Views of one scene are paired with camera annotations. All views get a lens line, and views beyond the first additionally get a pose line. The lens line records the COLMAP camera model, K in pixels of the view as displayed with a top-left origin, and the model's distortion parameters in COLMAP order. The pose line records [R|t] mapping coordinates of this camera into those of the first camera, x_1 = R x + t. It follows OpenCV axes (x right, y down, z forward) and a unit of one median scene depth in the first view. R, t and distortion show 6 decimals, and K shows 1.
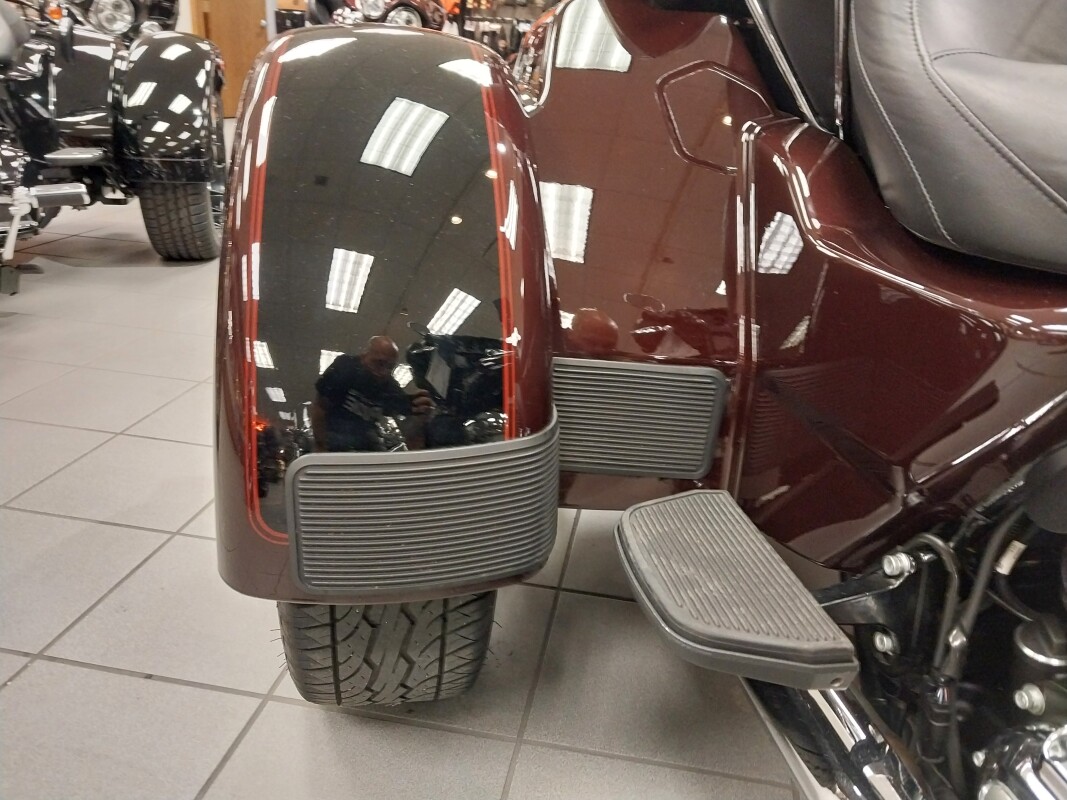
lens RADIAL K [[839.2, 0, 535.6], [0, 839.2, 393.7], [0, 0, 1]] dist [0.005462, -0.012097]
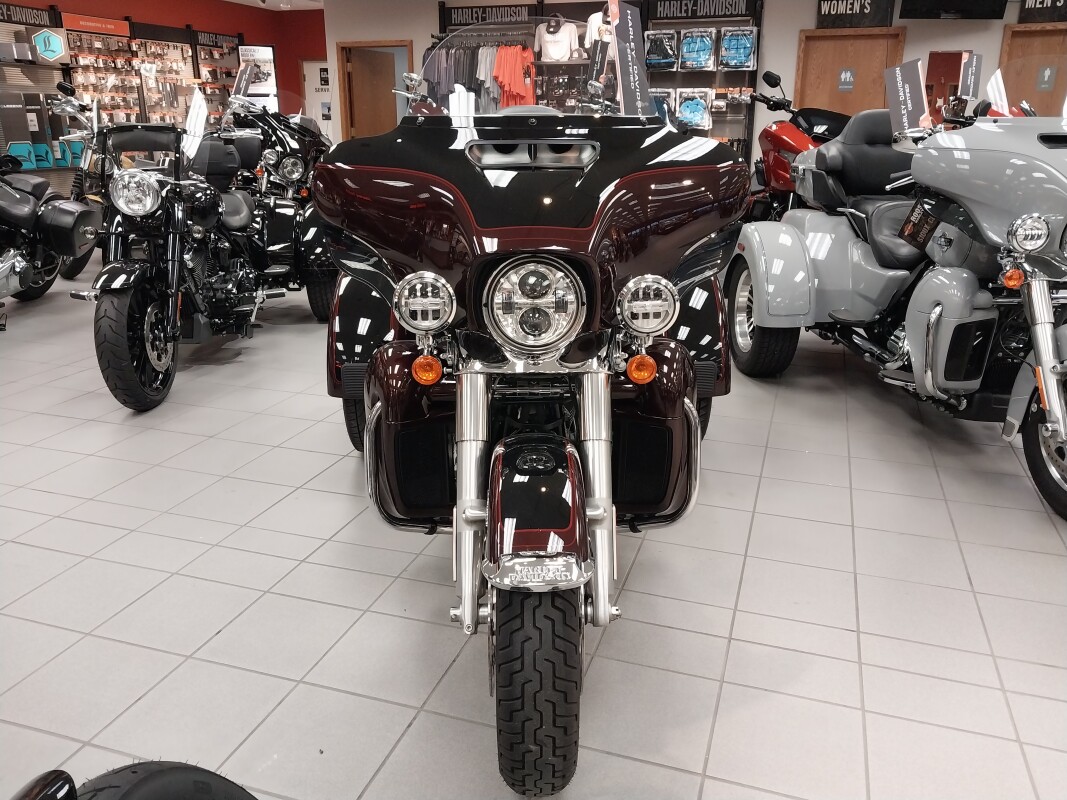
lens RADIAL K [[836.5, 0, 533.5], [0, 836.5, 400.0], [0, 0, 1]] dist [0.024378, -0.039993]
pose [[0.985926, -0.003562, -0.167142, 0.351228], [-0.005615, 0.998504, -0.054395, 0.119559], [0.167086, 0.054568, 0.984431, -0.771967]]
